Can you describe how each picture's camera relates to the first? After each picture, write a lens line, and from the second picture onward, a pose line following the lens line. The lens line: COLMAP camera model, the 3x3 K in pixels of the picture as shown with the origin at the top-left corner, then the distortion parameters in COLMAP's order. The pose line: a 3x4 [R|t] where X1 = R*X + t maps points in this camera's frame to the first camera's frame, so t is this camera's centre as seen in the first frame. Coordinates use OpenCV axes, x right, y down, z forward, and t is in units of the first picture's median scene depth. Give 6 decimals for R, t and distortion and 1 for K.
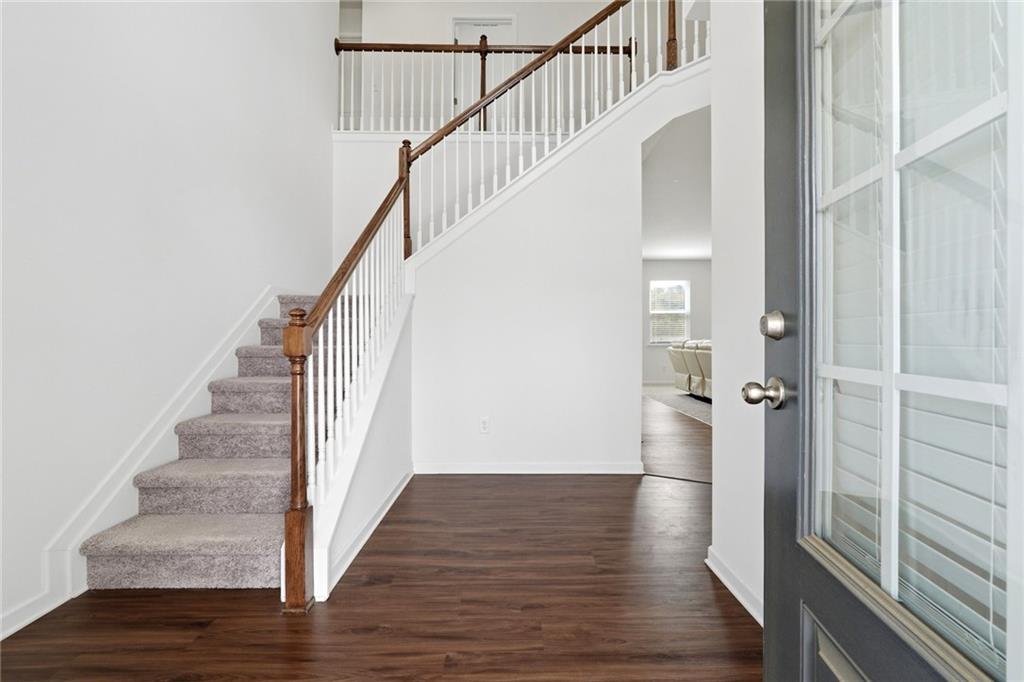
lens RADIAL K [[434.8, 0, 518.2], [0, 434.8, 337.7], [0, 0, 1]] dist [-0.000374, 0.000095]
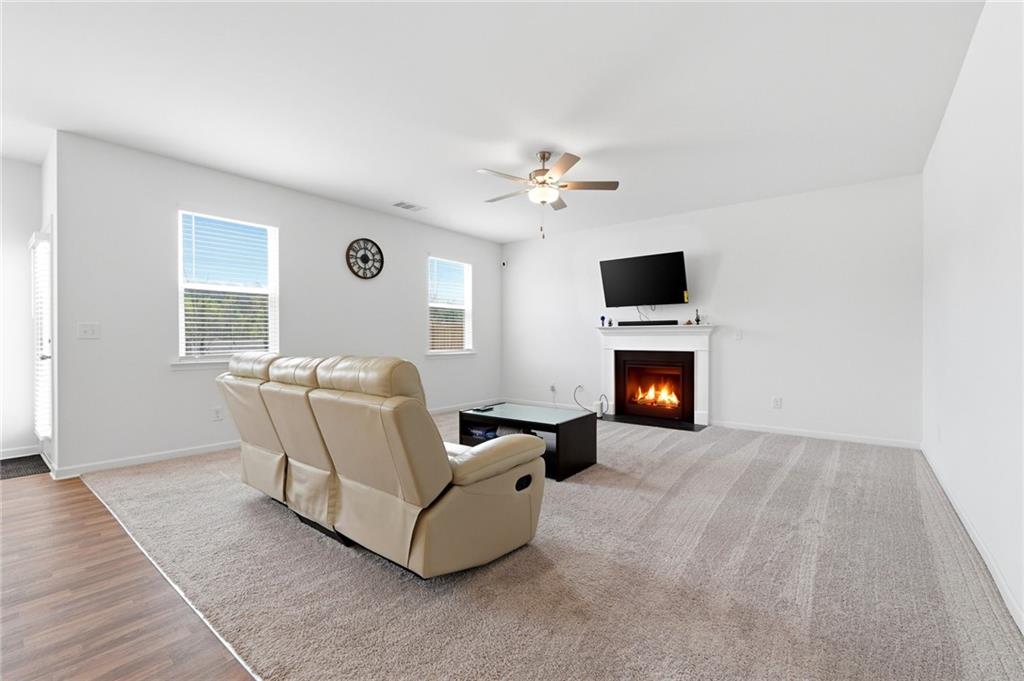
lens RADIAL K [[434.8, 0, 518.2], [0, 434.8, 337.2], [0, 0, 1]] dist [-0.000374, 0.000095]
pose [[0.624111, -0.001702, 0.781334, 0.246467], [0.005209, 0.999984, -0.001983, -0.007783], [-0.781318, 0.005307, 0.624110, 0.657488]]
